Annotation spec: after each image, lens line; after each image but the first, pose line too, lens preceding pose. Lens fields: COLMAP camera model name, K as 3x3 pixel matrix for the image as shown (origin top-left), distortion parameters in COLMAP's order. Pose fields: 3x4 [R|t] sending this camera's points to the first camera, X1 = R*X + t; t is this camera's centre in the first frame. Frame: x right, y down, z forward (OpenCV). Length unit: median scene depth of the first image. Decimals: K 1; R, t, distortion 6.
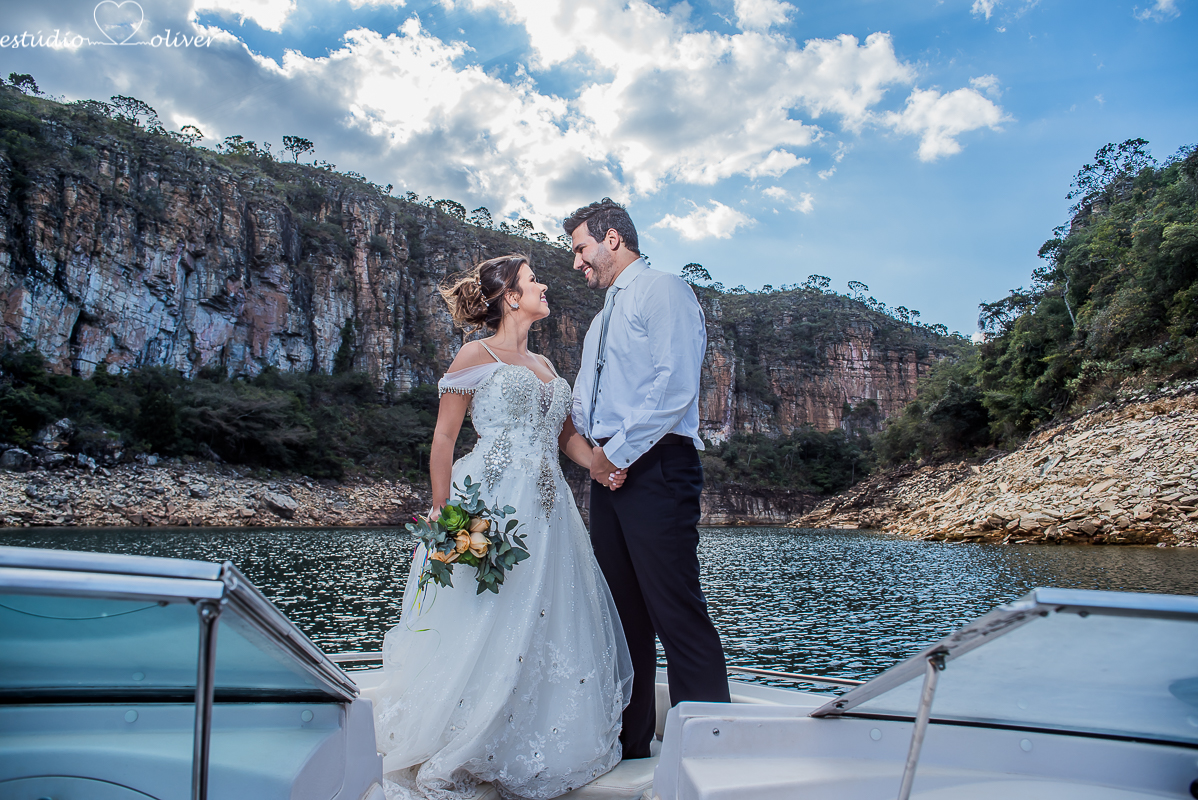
lens RADIAL K [[820.3, 0, 599.0], [0, 820.3, 400.0], [0, 0, 1]] dist [-0.117985, 0.091137]
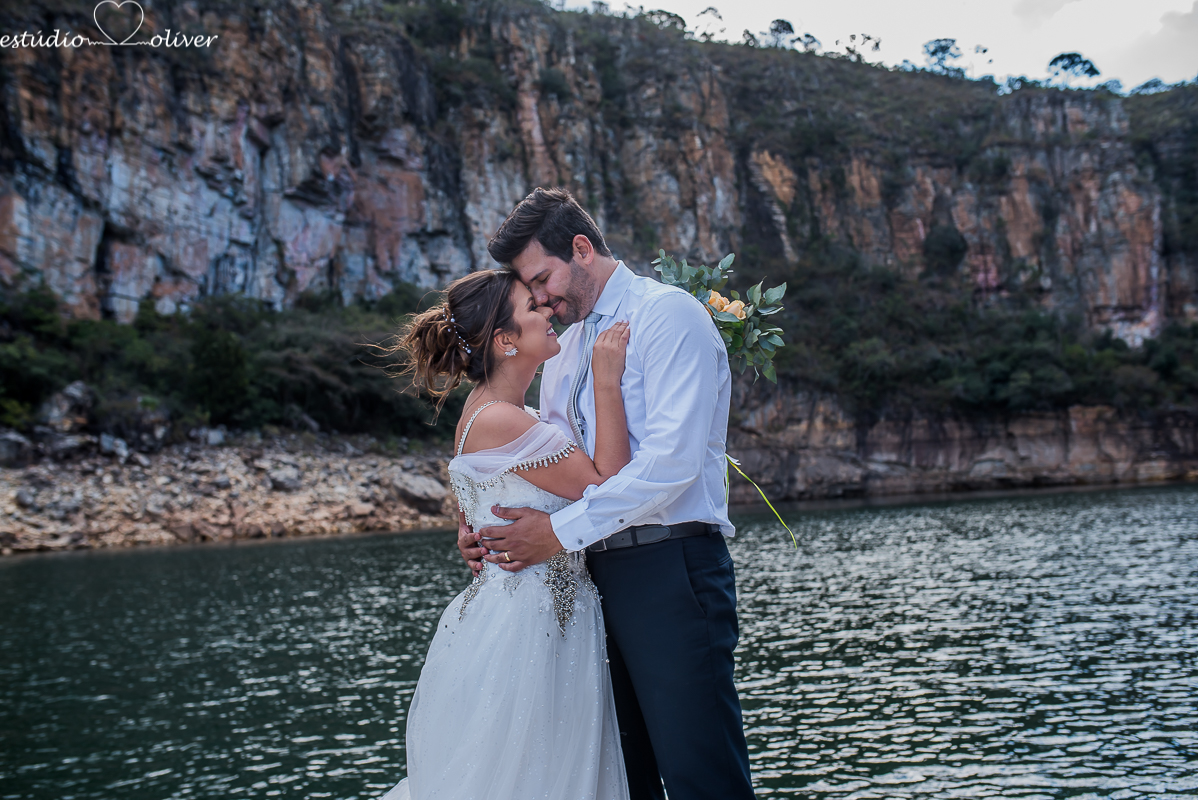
lens RADIAL K [[1139.8, 0, 599.0], [0, 1139.8, 400.0], [0, 0, 1]] dist [-0.064844, 0.089607]
pose [[0.957815, -0.076133, -0.277117, -0.007131], [0.094248, 0.994157, 0.052628, 0.021361], [0.271491, -0.076526, 0.959394, 0.167283]]
